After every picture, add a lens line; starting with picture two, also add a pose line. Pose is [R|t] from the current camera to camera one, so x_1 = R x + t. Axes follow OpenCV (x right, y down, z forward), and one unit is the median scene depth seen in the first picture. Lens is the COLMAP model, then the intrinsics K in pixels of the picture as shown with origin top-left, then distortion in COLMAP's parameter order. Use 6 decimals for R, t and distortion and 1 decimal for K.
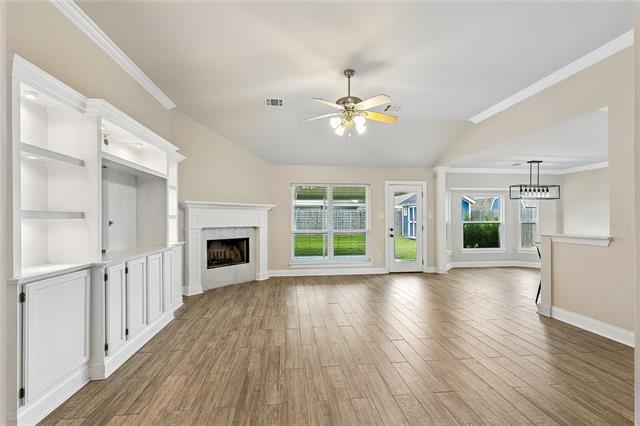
lens RADIAL K [[288.4, 0, 322.1], [0, 288.4, 217.6], [0, 0, 1]] dist [0.003122, 0.000227]
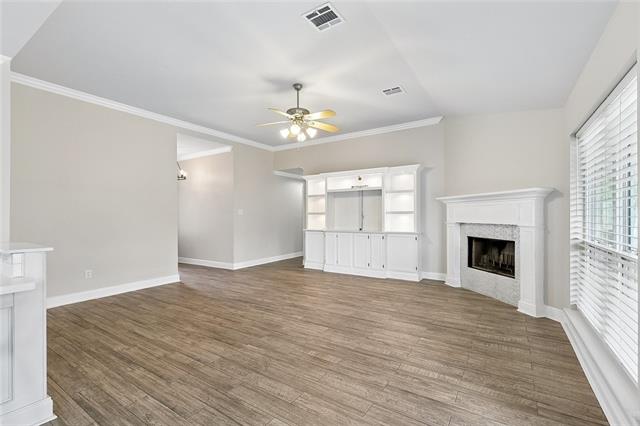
lens RADIAL K [[288.4, 0, 321.6], [0, 288.4, 213.6], [0, 0, 1]] dist [0.003122, 0.000227]
pose [[-0.636778, 0.001867, -0.771045, 1.003839], [0.009654, 0.999938, -0.005551, 0.008873], [0.770987, -0.010978, -0.636756, 1.970523]]
